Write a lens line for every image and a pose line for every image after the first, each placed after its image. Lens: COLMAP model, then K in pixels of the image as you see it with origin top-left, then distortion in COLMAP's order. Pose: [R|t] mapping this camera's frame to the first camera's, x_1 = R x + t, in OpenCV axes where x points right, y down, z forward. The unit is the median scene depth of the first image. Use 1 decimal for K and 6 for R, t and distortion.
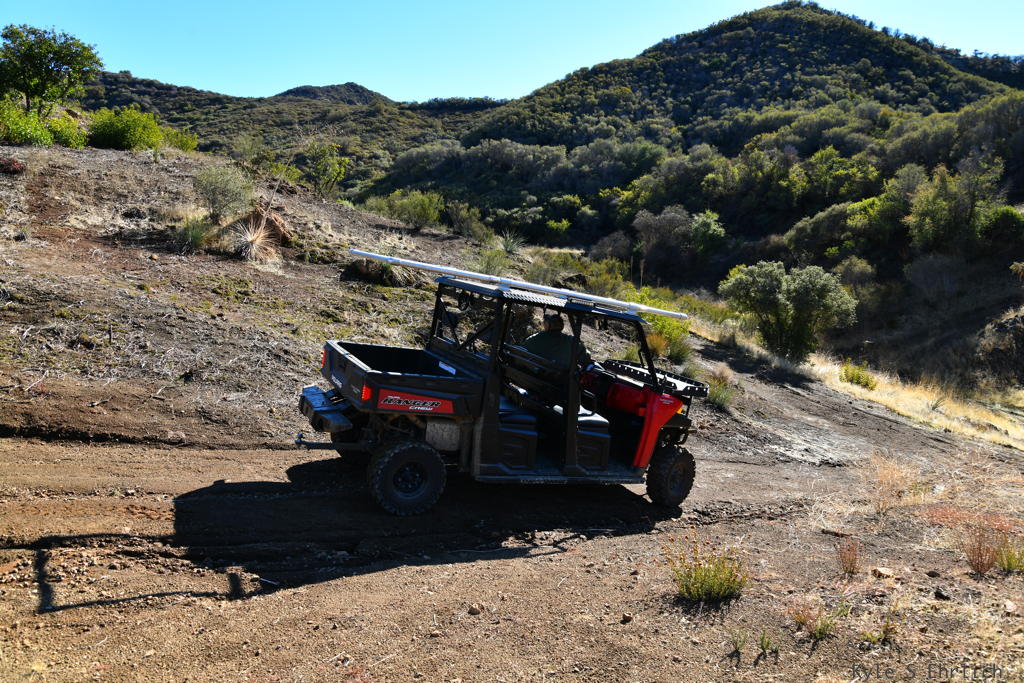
lens RADIAL K [[714.7, 0, 518.4], [0, 714.7, 345.1], [0, 0, 1]] dist [-0.033170, 0.003845]
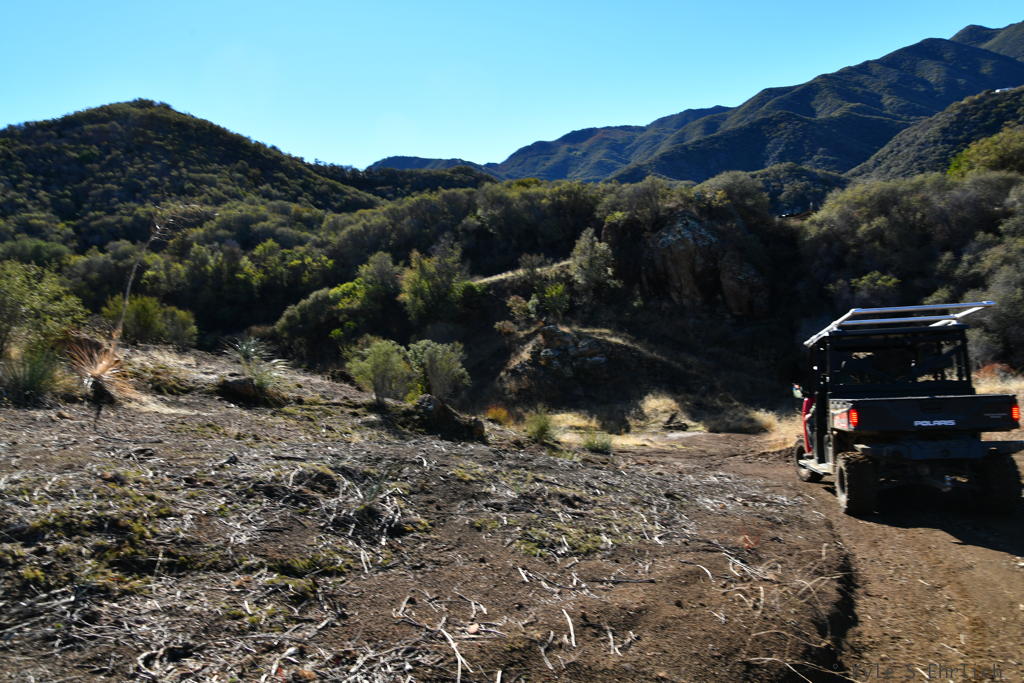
lens RADIAL K [[714.7, 0, 506.8], [0, 714.7, 346.2], [0, 0, 1]] dist [-0.033170, 0.003845]
pose [[0.653953, -0.119768, 0.746995, -0.087168], [0.215681, 0.975928, -0.032342, -0.010522], [-0.725140, 0.182263, 0.664043, 0.048645]]
